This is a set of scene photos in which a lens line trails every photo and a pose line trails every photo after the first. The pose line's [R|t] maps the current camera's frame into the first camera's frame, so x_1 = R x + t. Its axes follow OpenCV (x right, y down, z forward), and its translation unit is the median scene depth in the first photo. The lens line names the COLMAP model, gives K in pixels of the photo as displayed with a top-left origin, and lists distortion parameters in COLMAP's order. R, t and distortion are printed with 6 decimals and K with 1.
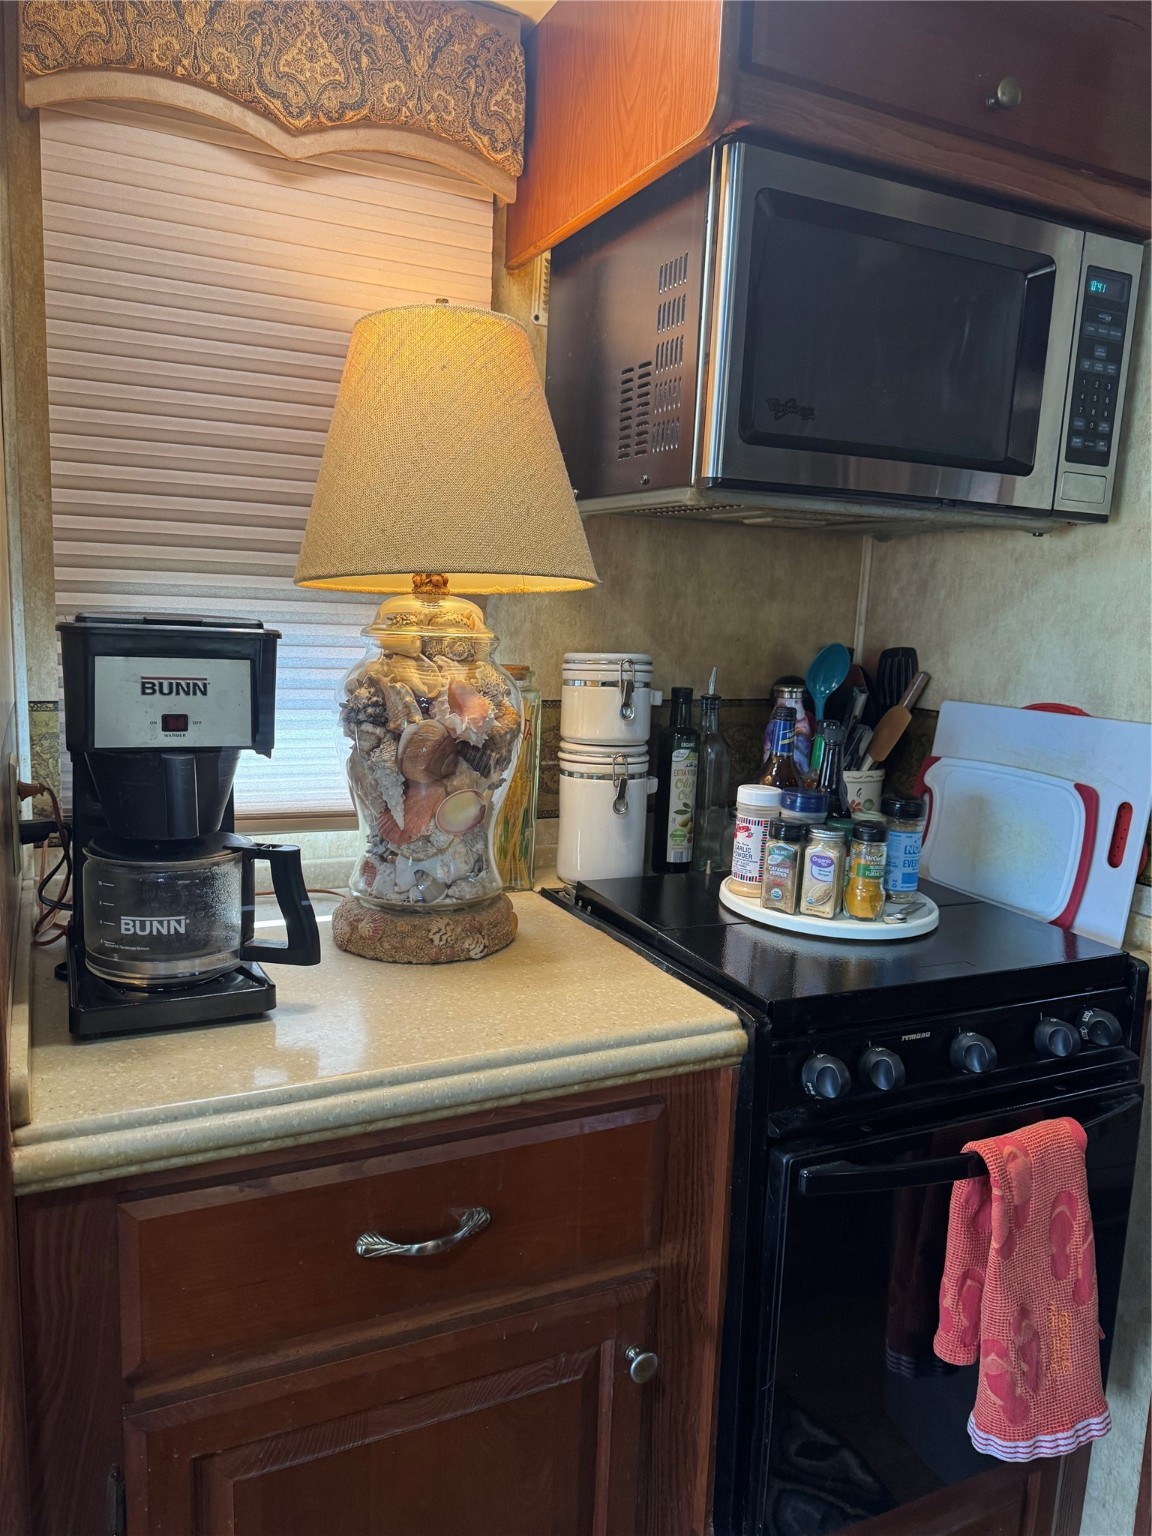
lens RADIAL K [[1090.3, 0, 558.8], [0, 1090.3, 765.2], [0, 0, 1]] dist [0.057993, -0.078104]
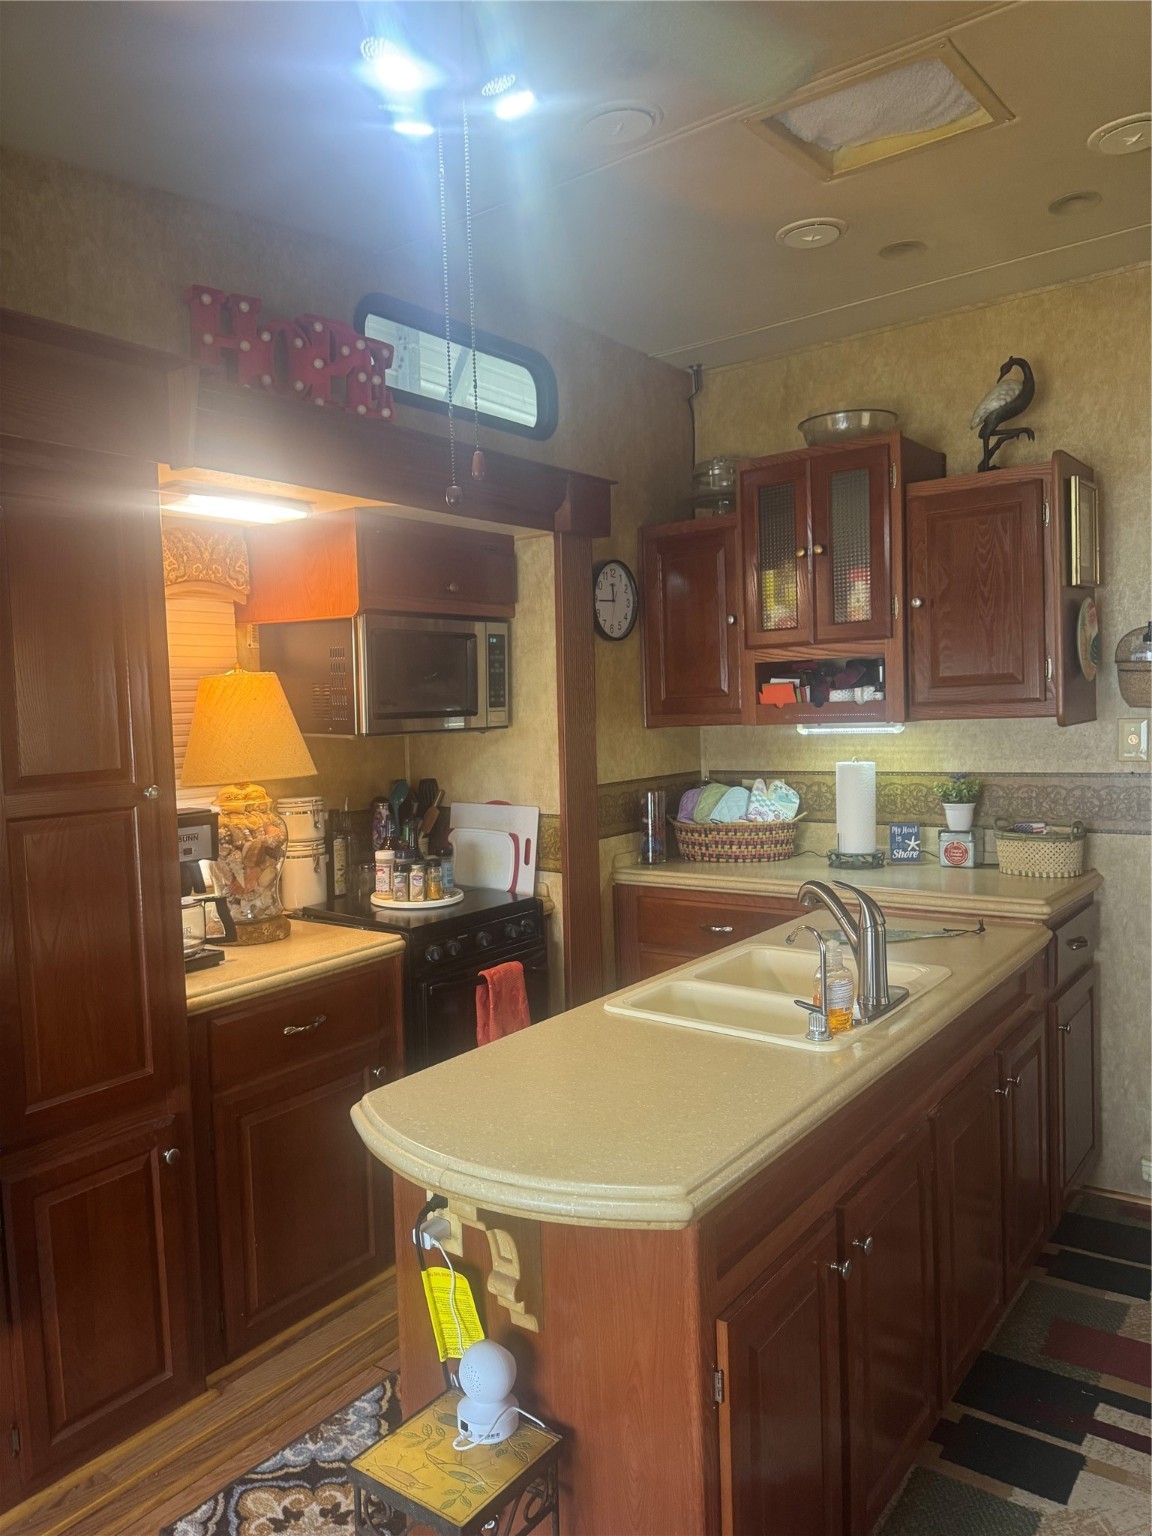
lens RADIAL K [[1090.3, 0, 602.9], [0, 1090.3, 764.7], [0, 0, 1]] dist [0.057993, -0.078104]
pose [[0.870174, -0.087775, 0.484863, -0.582198], [0.122496, 0.991649, -0.040323, -0.012653], [-0.477275, 0.094482, 0.873660, -1.403223]]
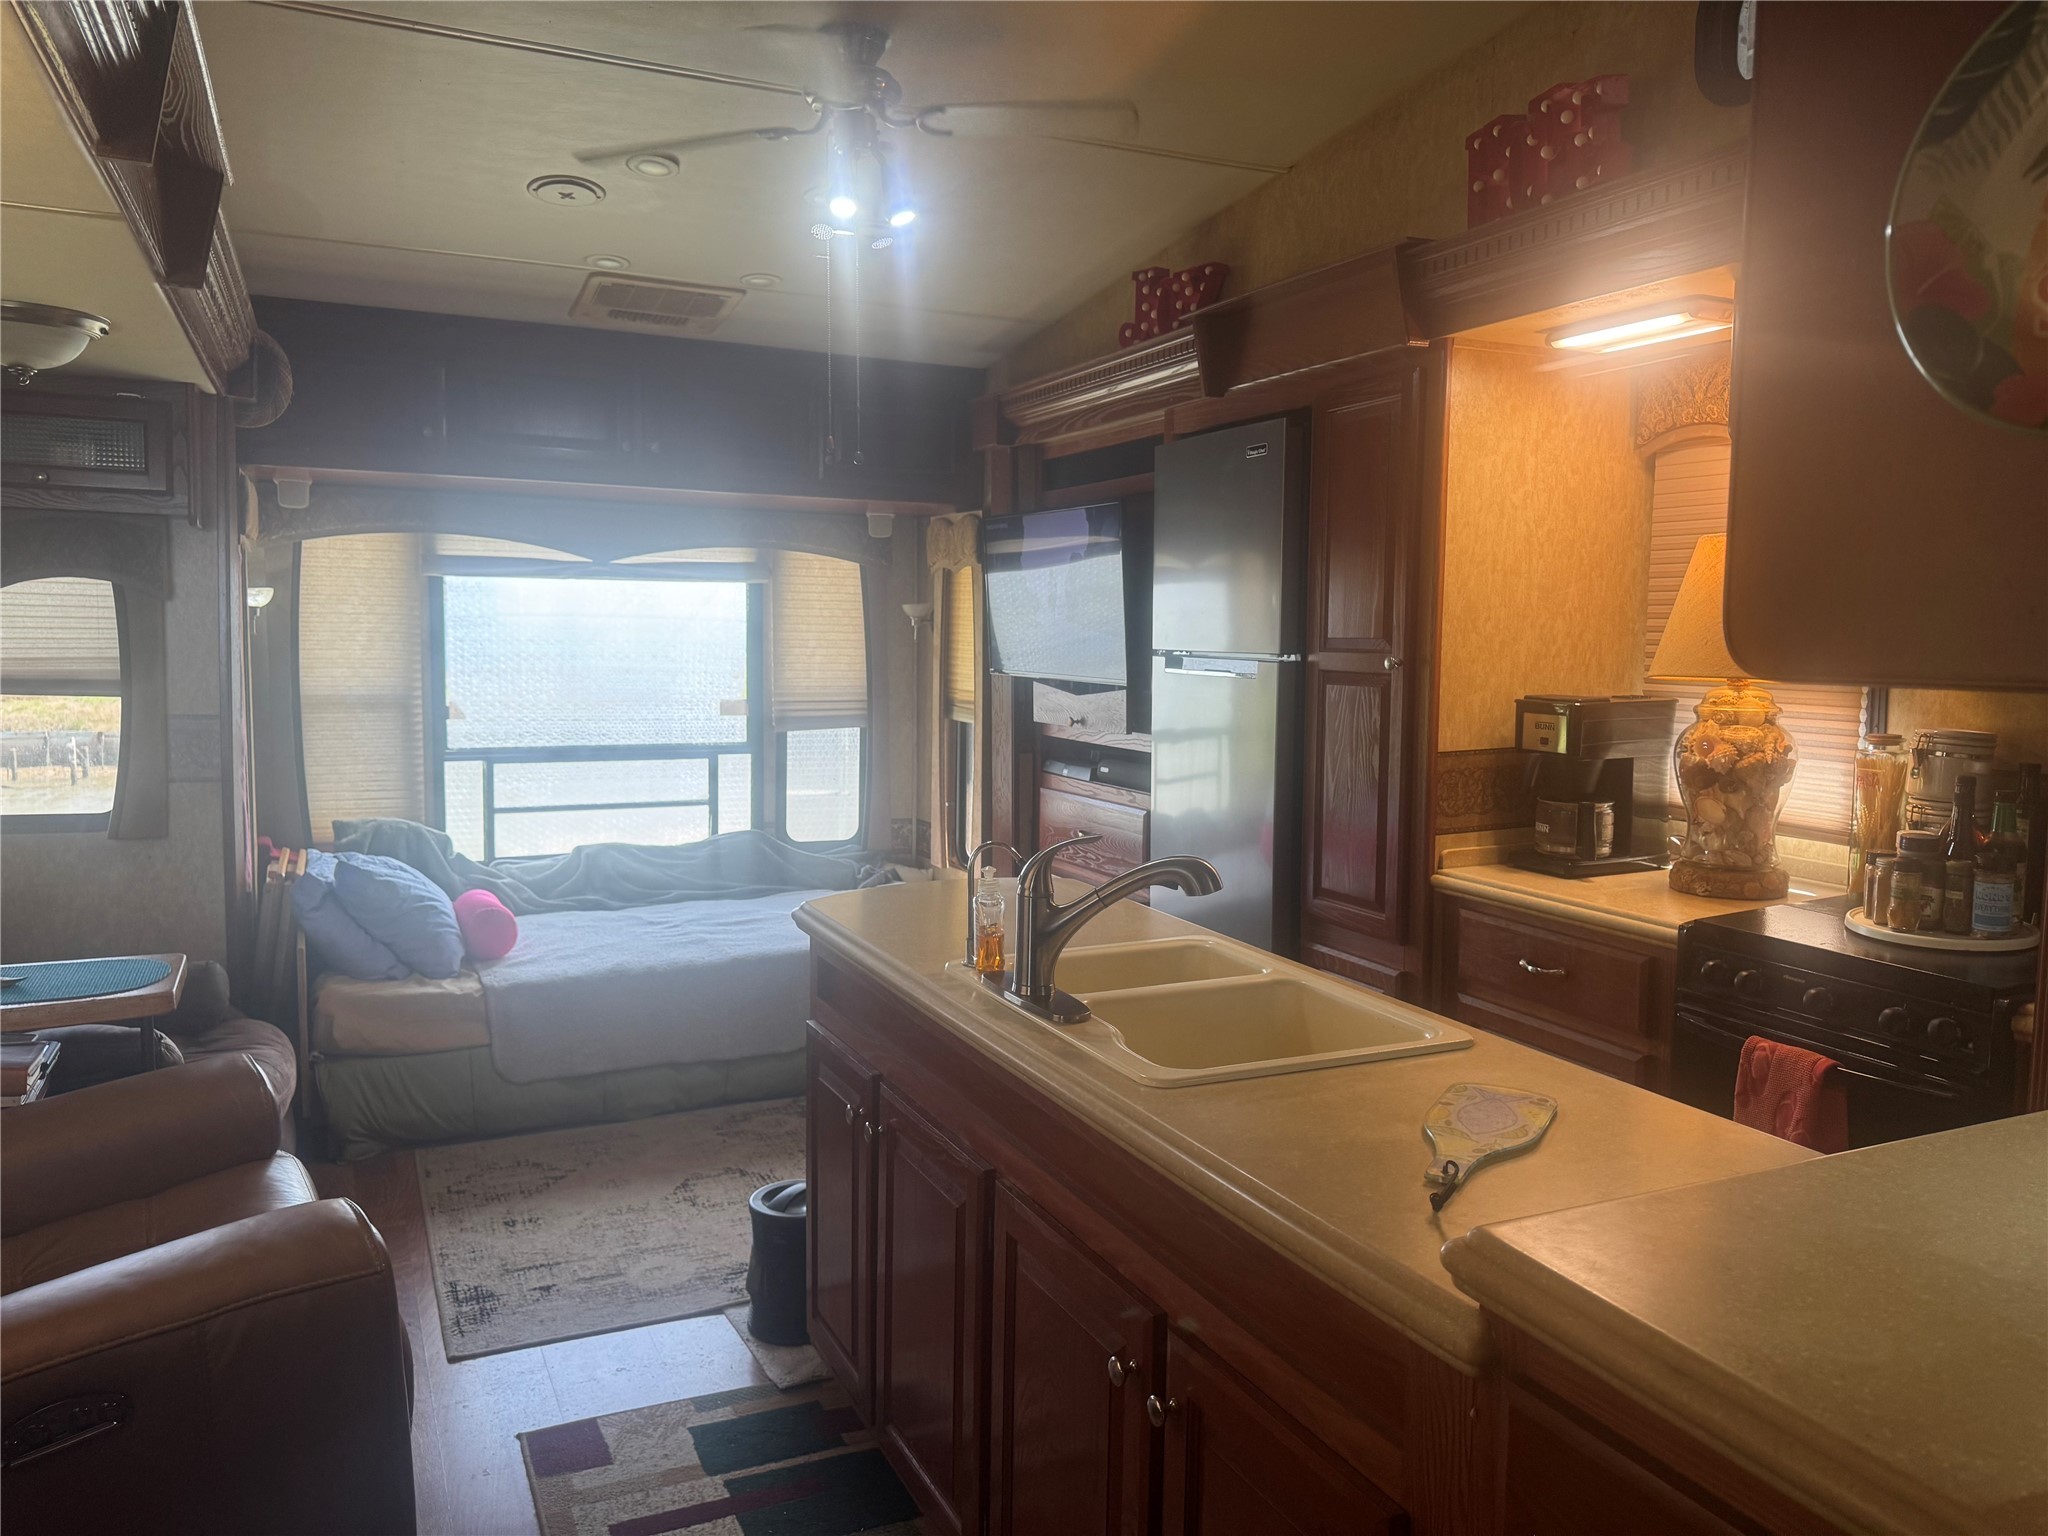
lens RADIAL K [[1453.8, 0, 1036.2], [0, 1453.8, 763.4], [0, 0, 1]] dist [0.057993, -0.078104]
pose [[0.006841, 0.062120, -0.998045, 2.207537], [-0.138783, 0.988469, 0.060572, -0.021059], [0.990299, 0.138097, 0.015383, -0.119275]]
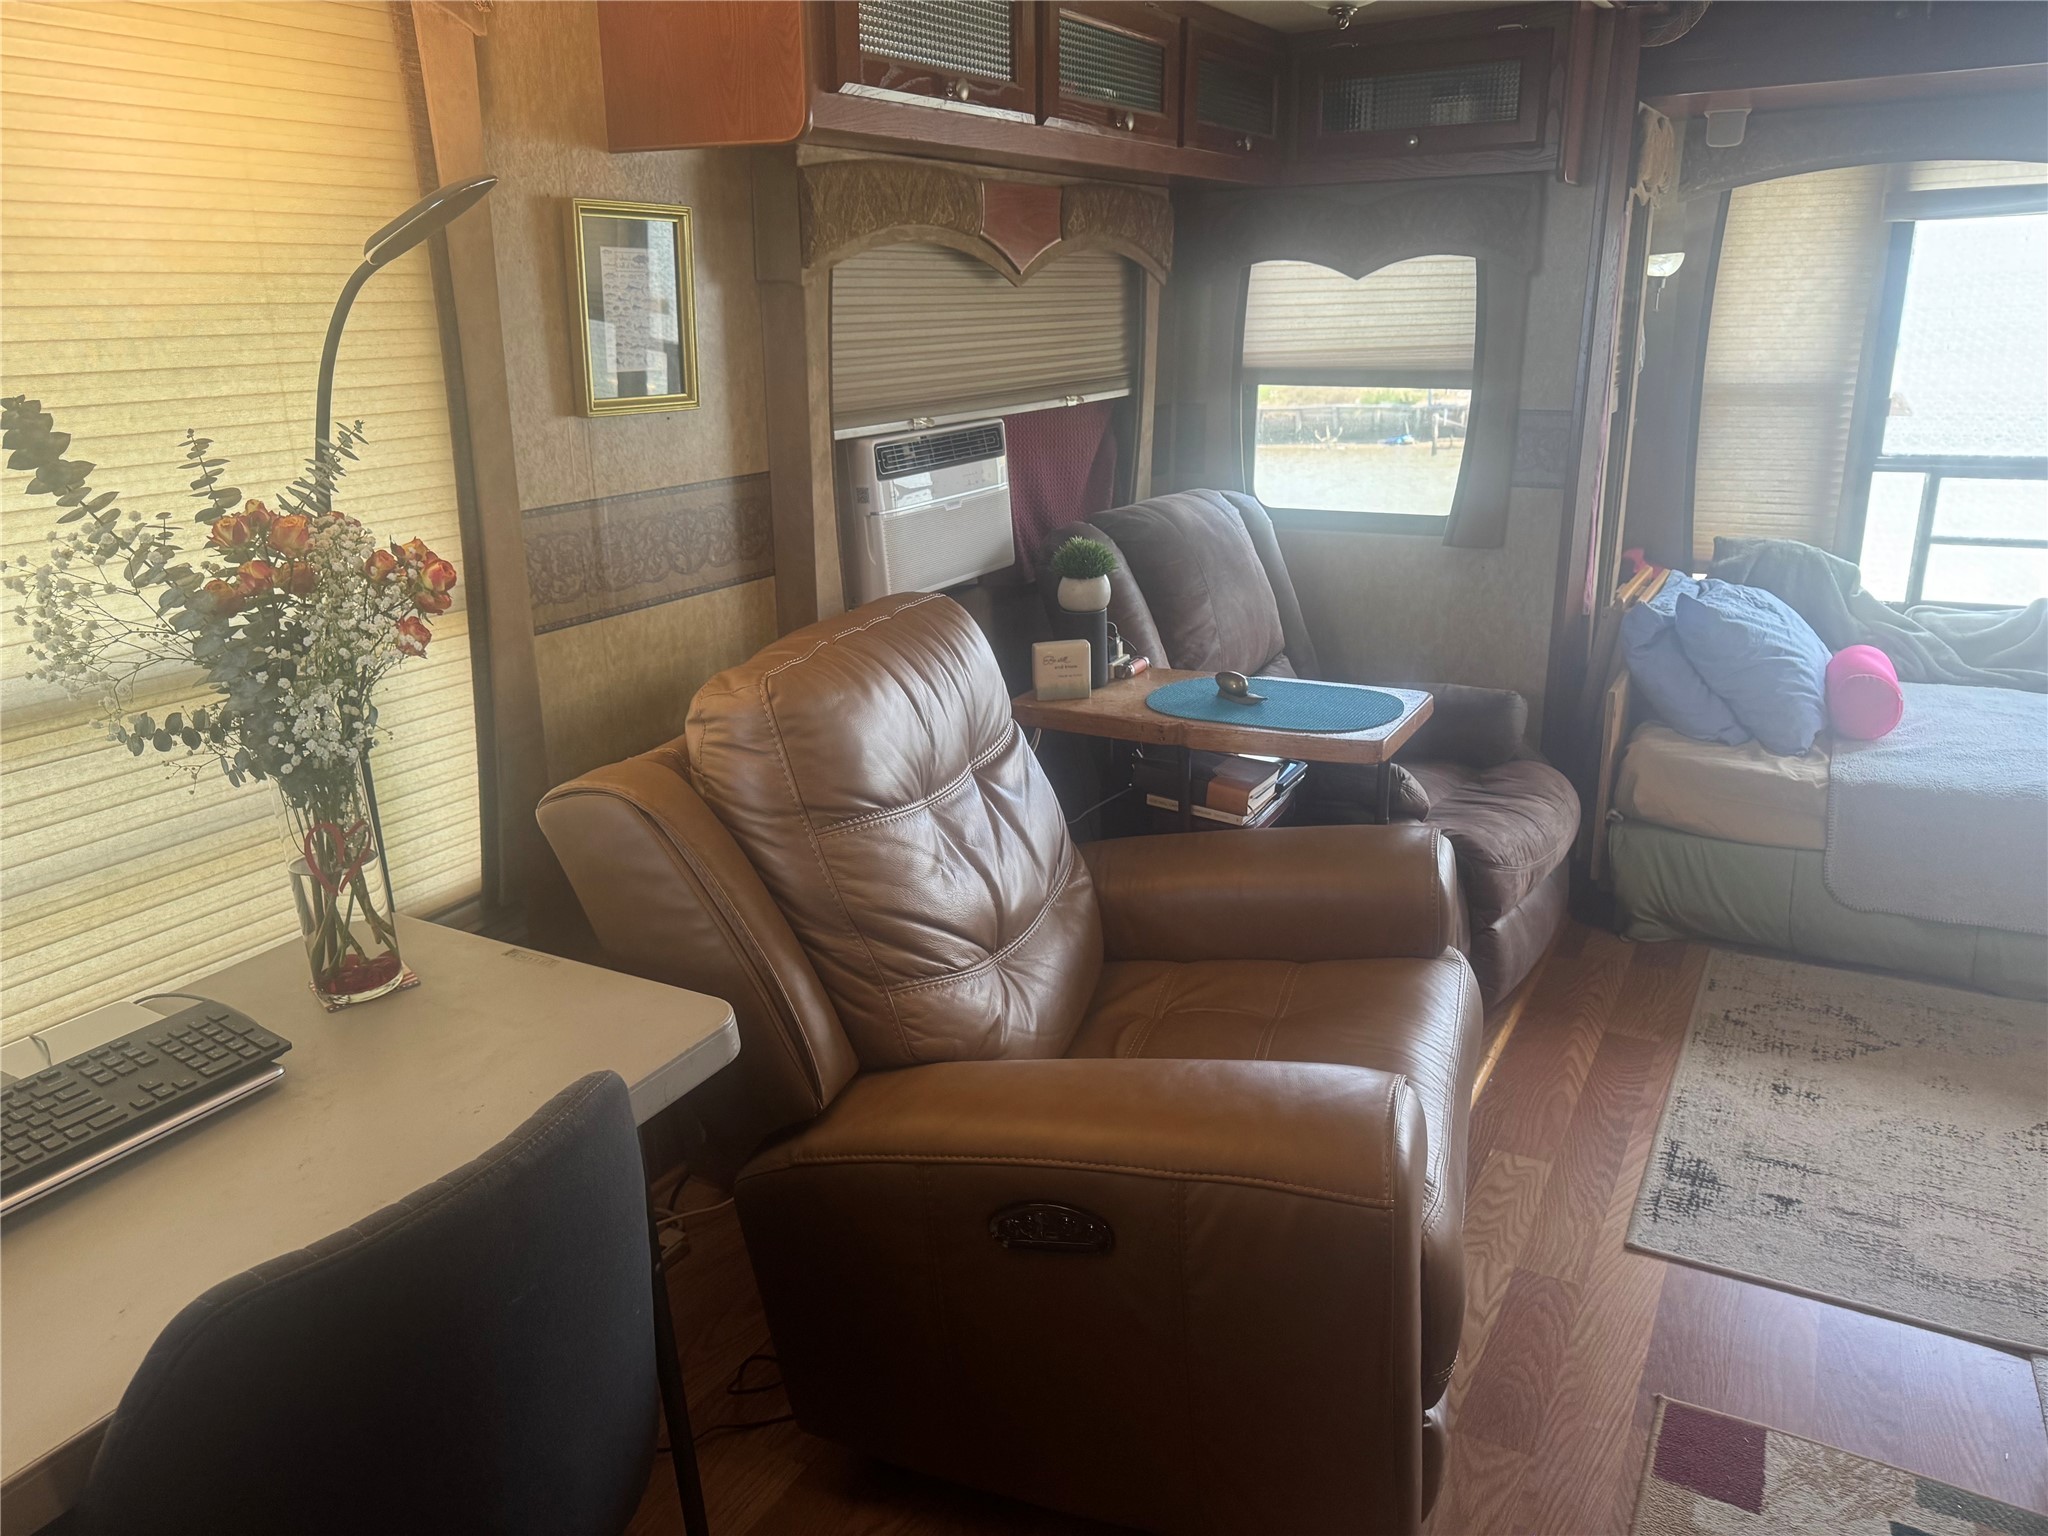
lens RADIAL K [[1453.8, 0, 1010.4], [0, 1453.8, 783.1], [0, 0, 1]] dist [0.057993, -0.078104]
pose [[-0.821512, 0.170341, -0.544152, 1.518161], [-0.064212, 0.920624, 0.385133, -0.038618], [0.566564, 0.351333, -0.745366, -0.124948]]
